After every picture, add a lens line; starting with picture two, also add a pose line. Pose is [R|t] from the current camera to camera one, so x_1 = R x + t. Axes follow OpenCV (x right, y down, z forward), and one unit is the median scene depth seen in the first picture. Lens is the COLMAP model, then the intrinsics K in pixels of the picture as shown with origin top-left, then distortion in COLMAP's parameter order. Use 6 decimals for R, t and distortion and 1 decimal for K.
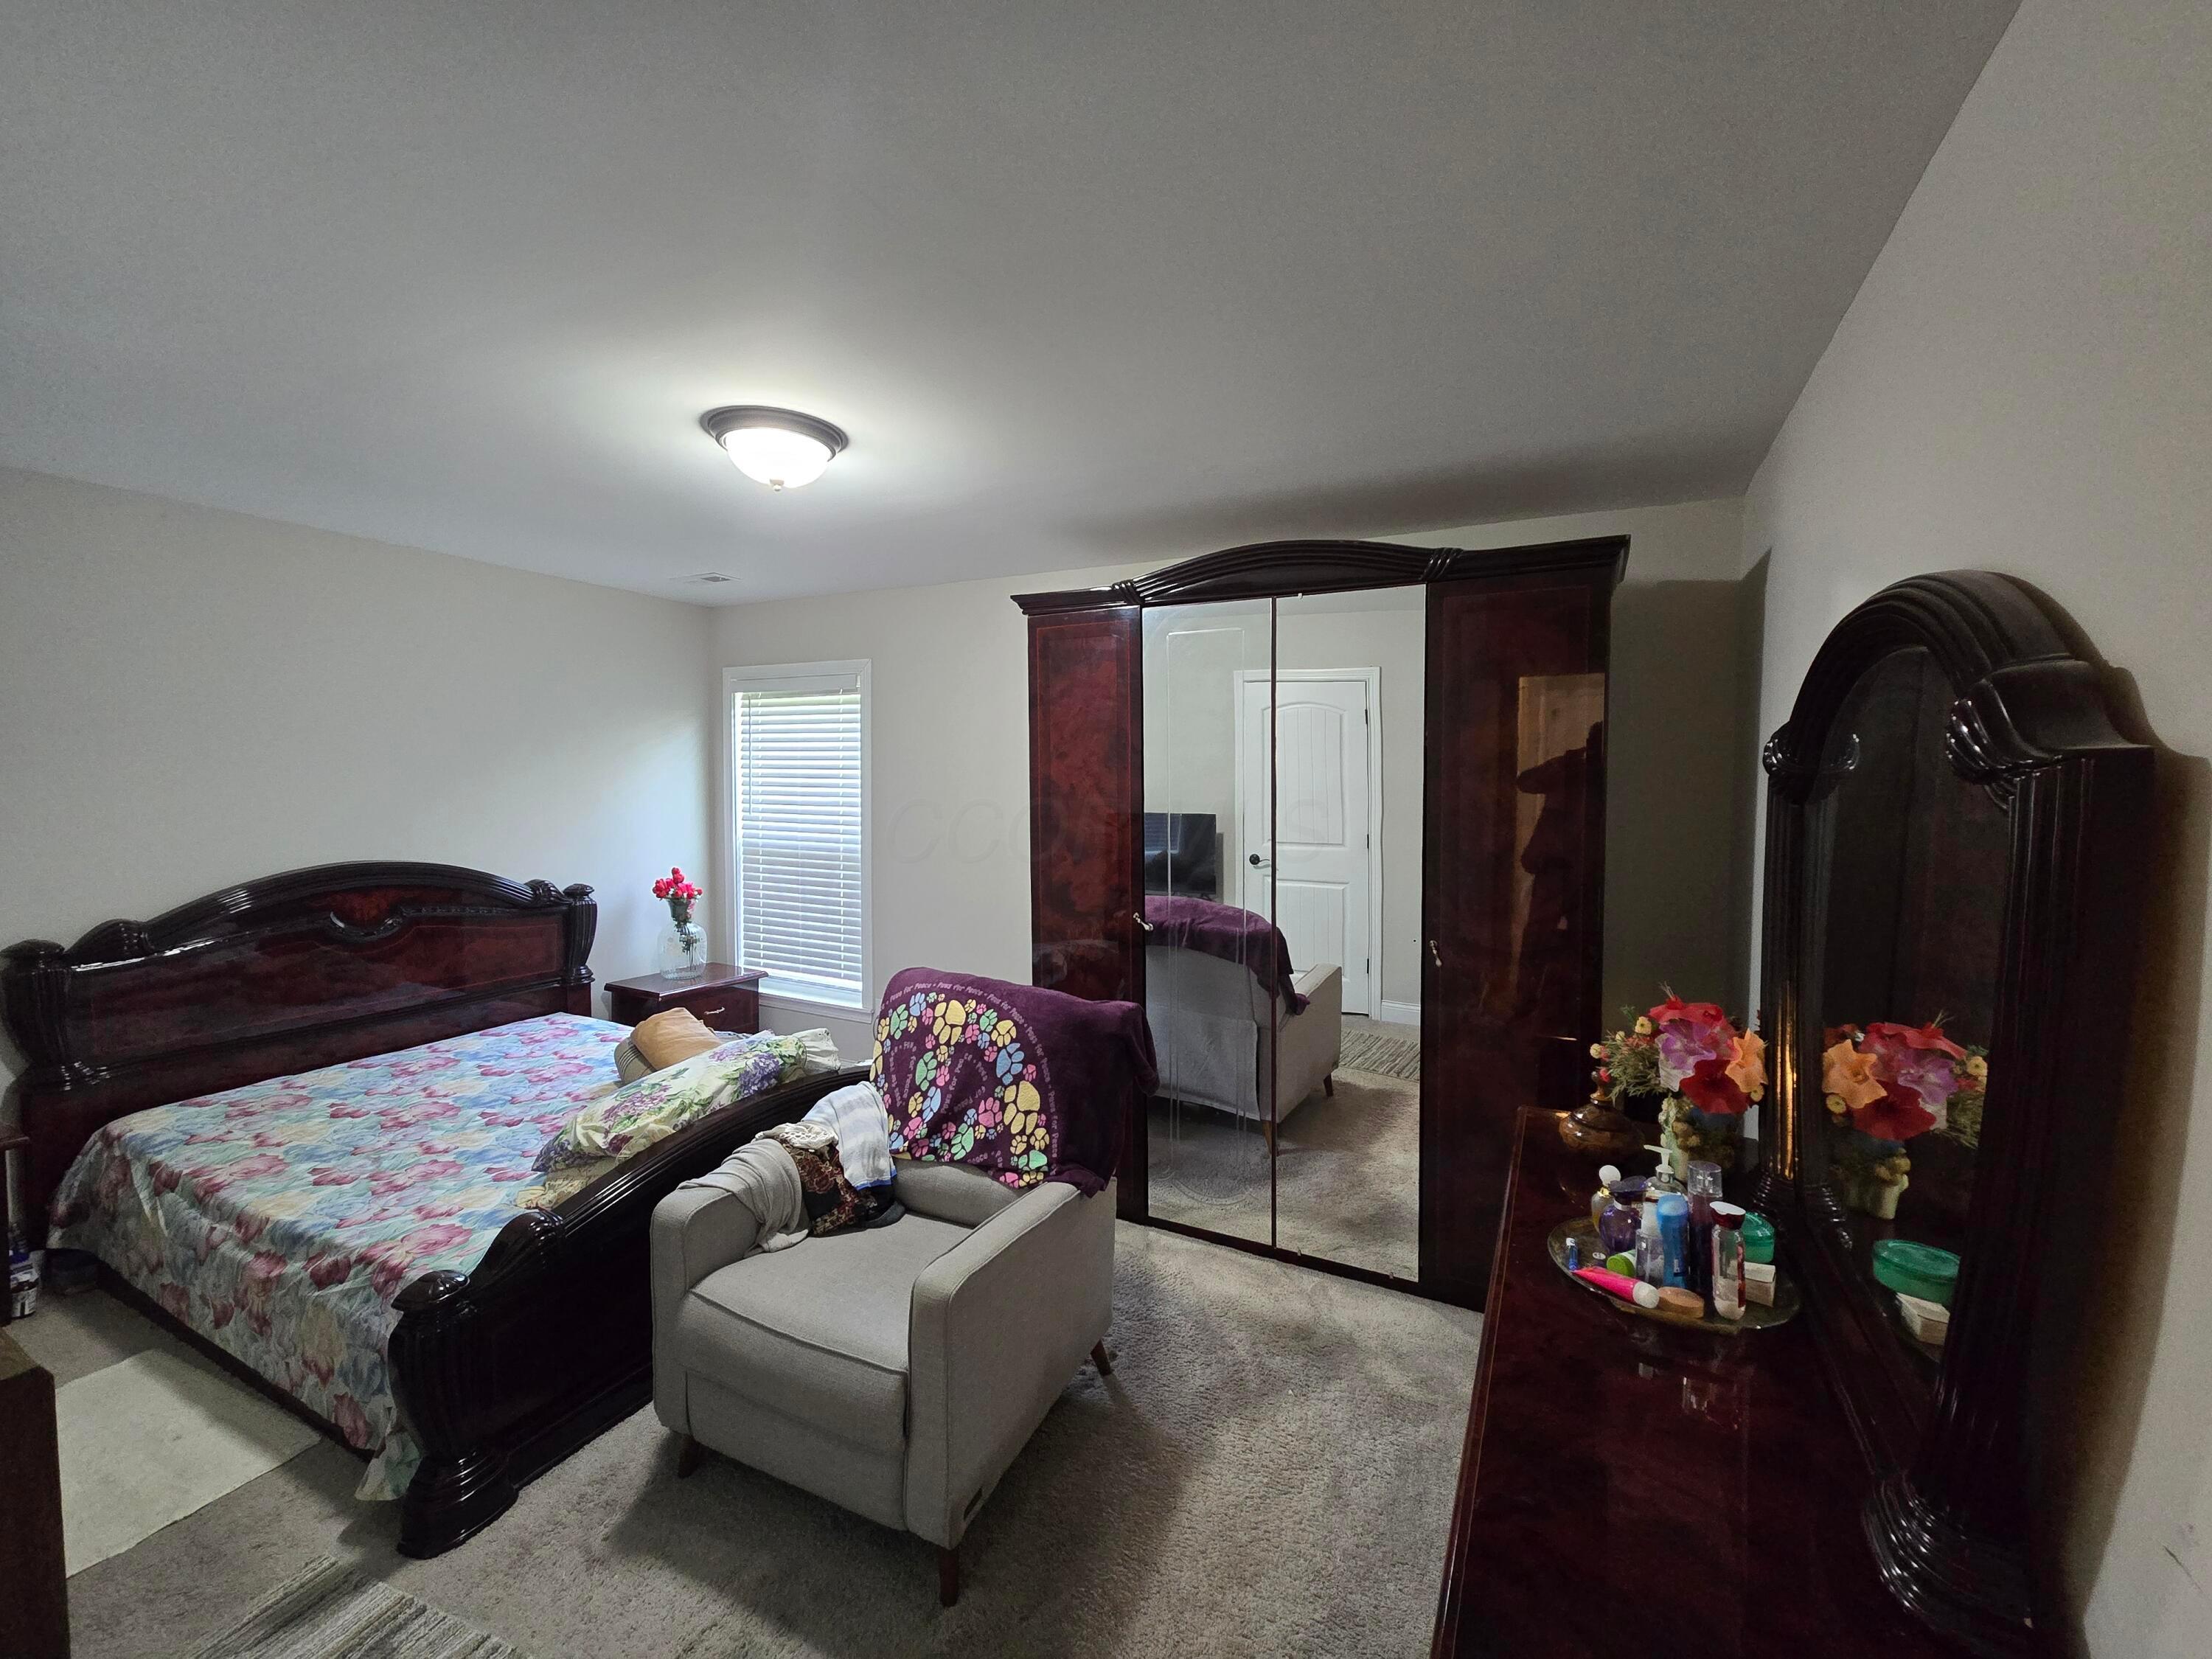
lens RADIAL K [[900.3, 0, 1114.8], [0, 900.3, 812.0], [0, 0, 1]] dist [-0.000333, 0.000304]
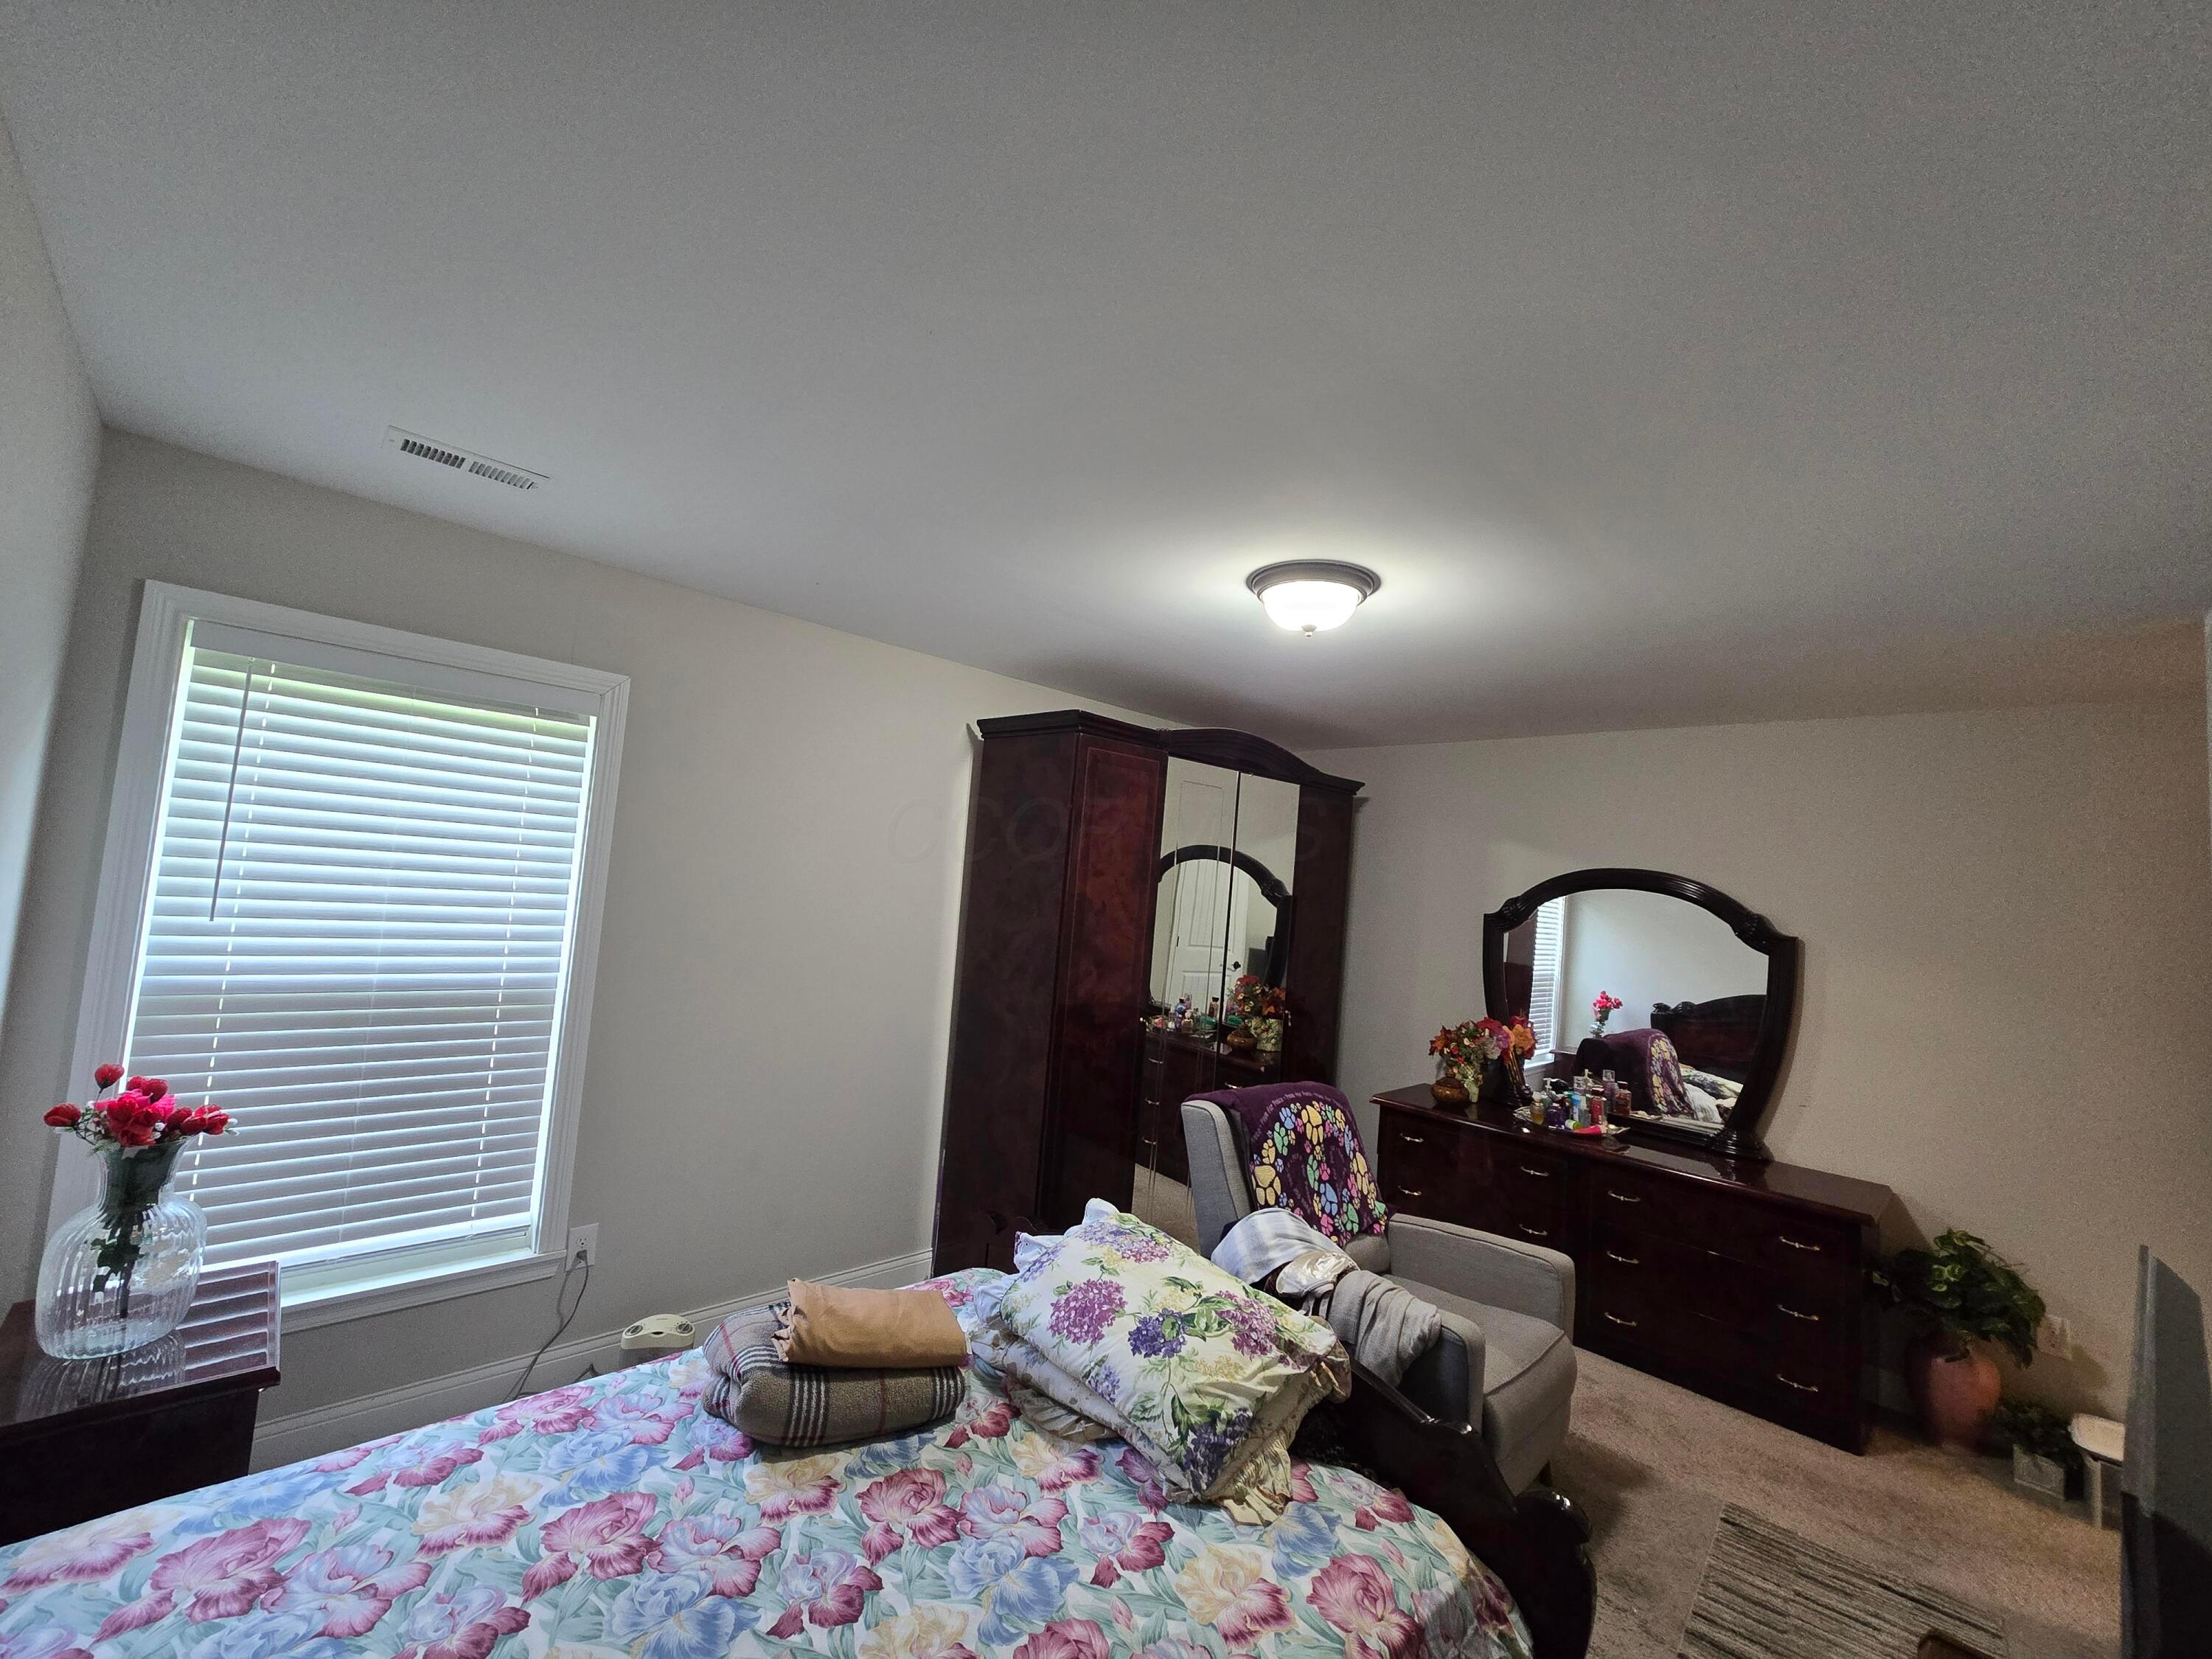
lens RADIAL K [[900.3, 0, 1114.8], [0, 900.3, 812.0], [0, 0, 1]] dist [-0.000333, 0.000304]
pose [[0.325133, 0.096779, 0.940703, -1.408420], [-0.033574, 0.995304, -0.090792, -0.053589], [-0.945072, -0.002064, 0.326855, 0.871623]]
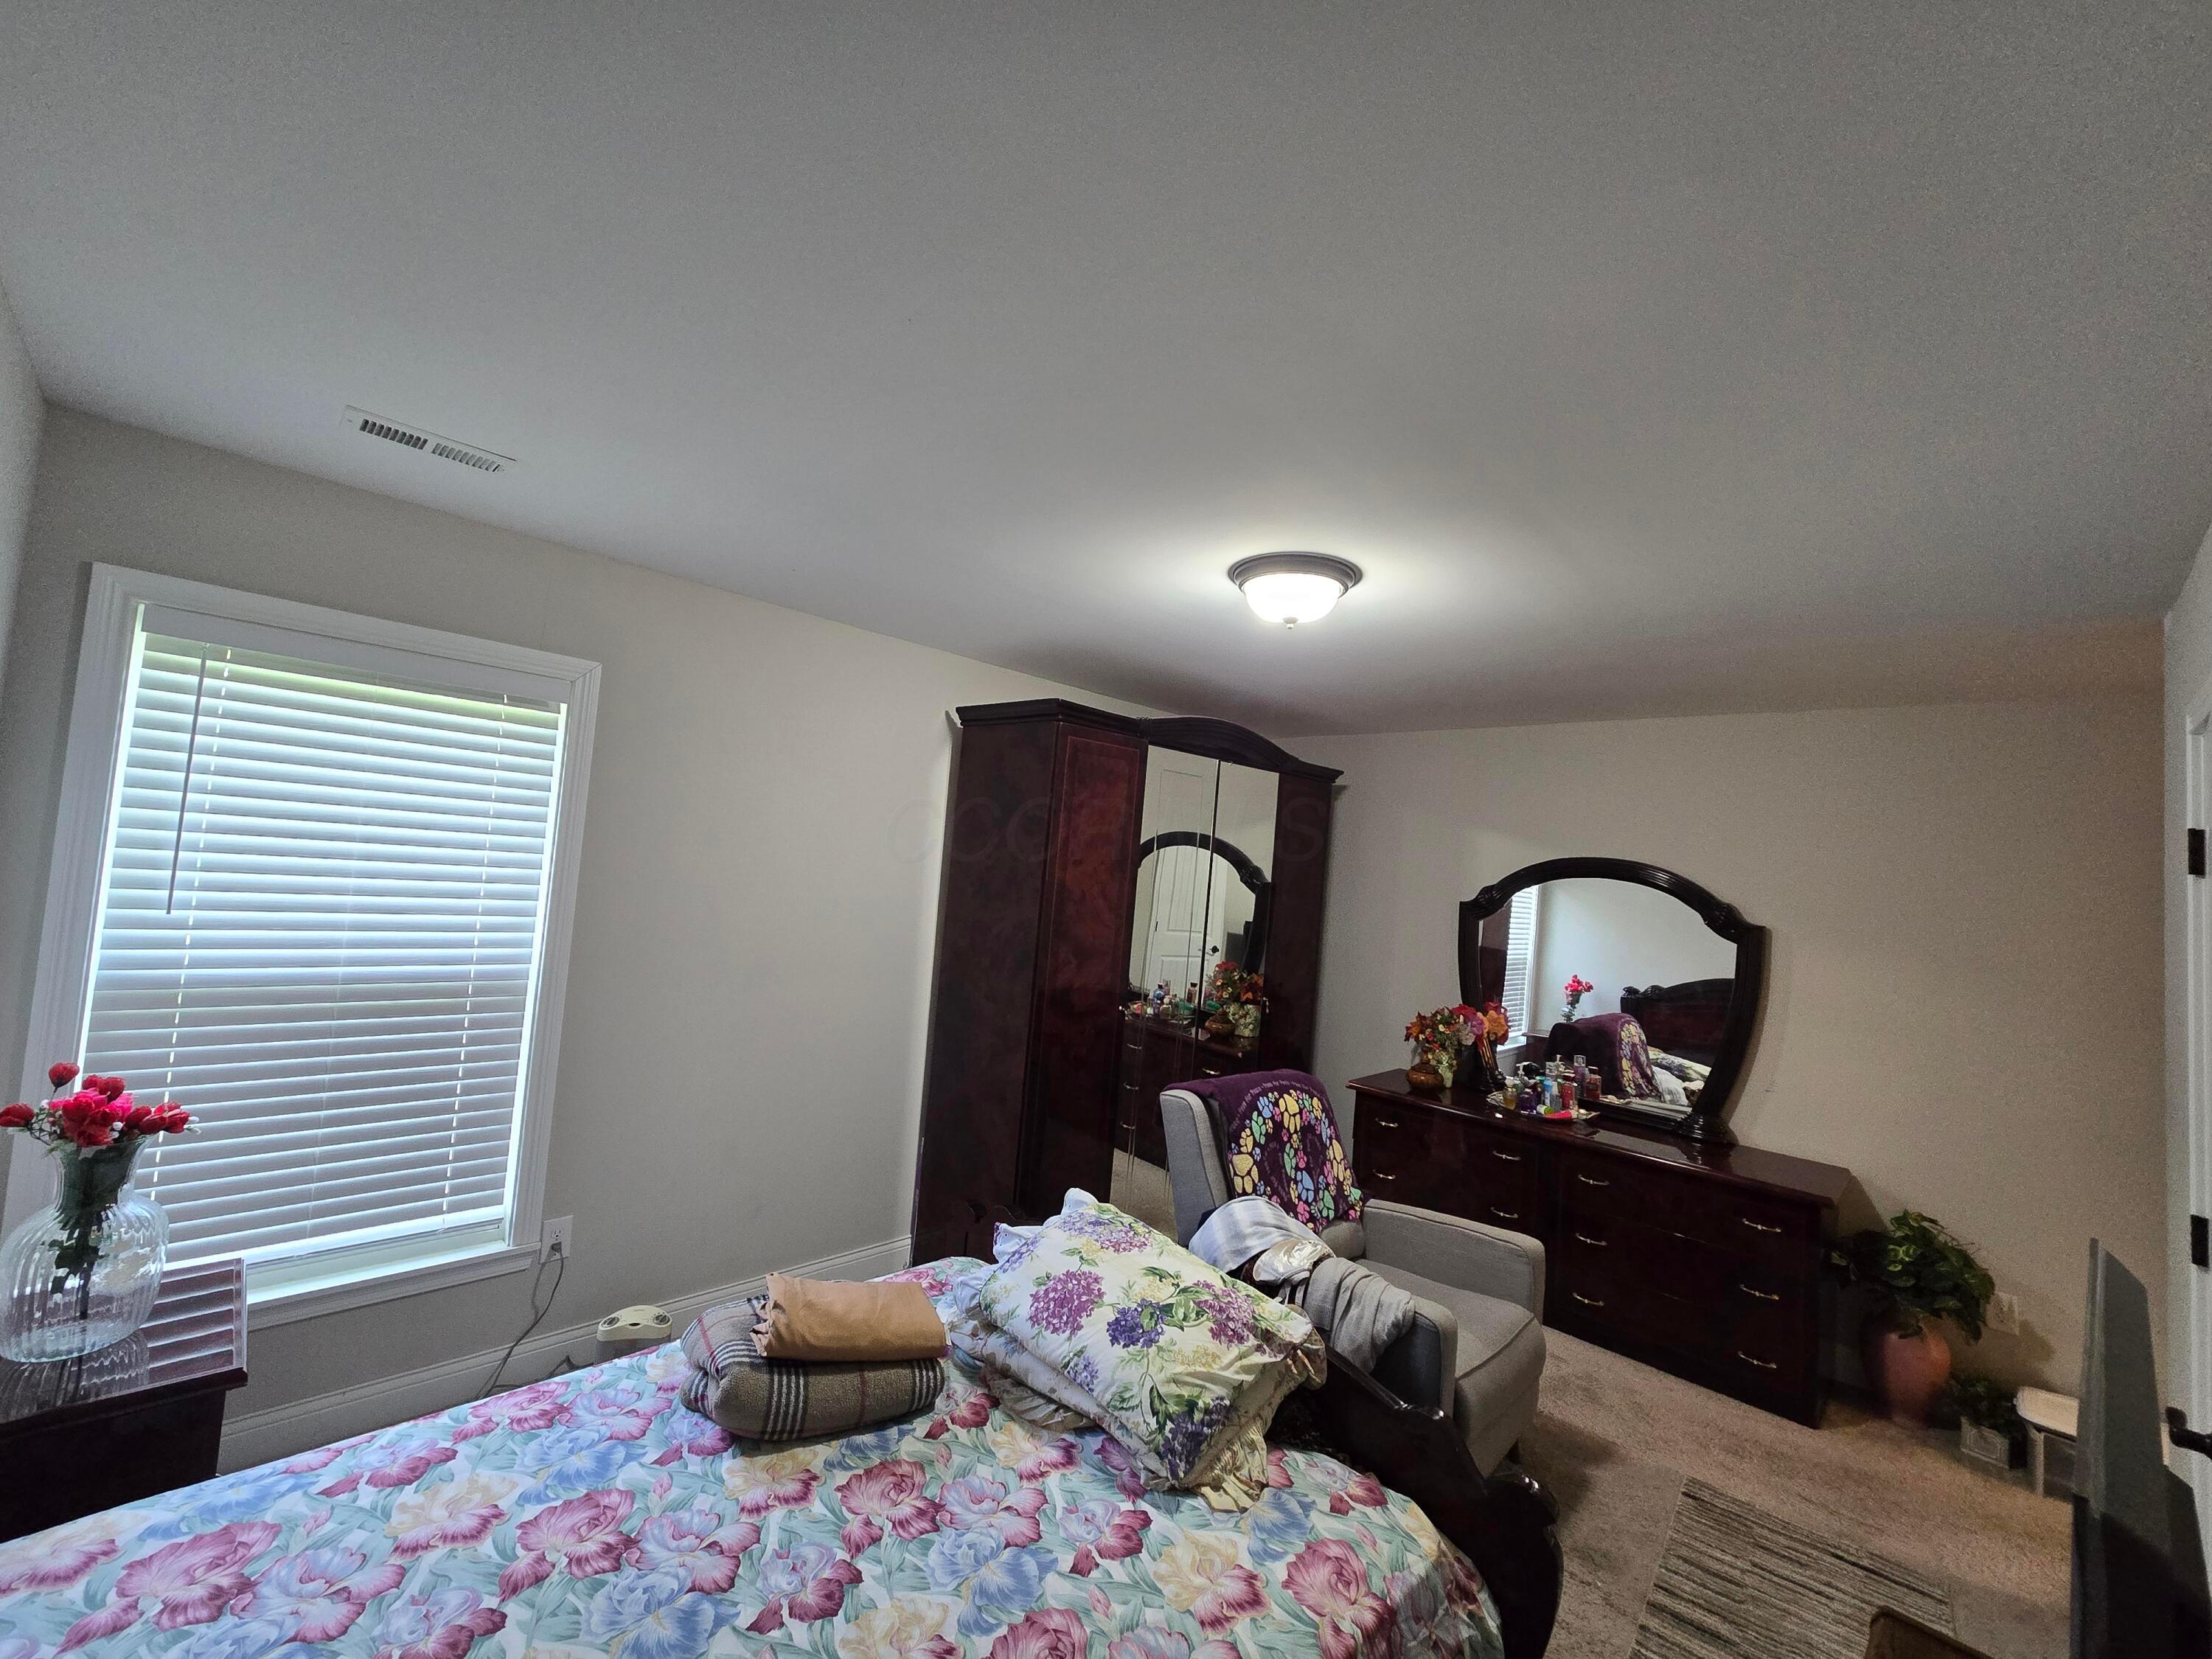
lens RADIAL K [[900.3, 0, 1114.8], [0, 900.3, 812.0], [0, 0, 1]] dist [-0.000333, 0.000304]
pose [[0.302874, 0.078639, 0.949781, -1.406986], [-0.035058, 0.996835, -0.071356, -0.065494], [-0.952386, -0.011686, 0.304672, 0.873875]]
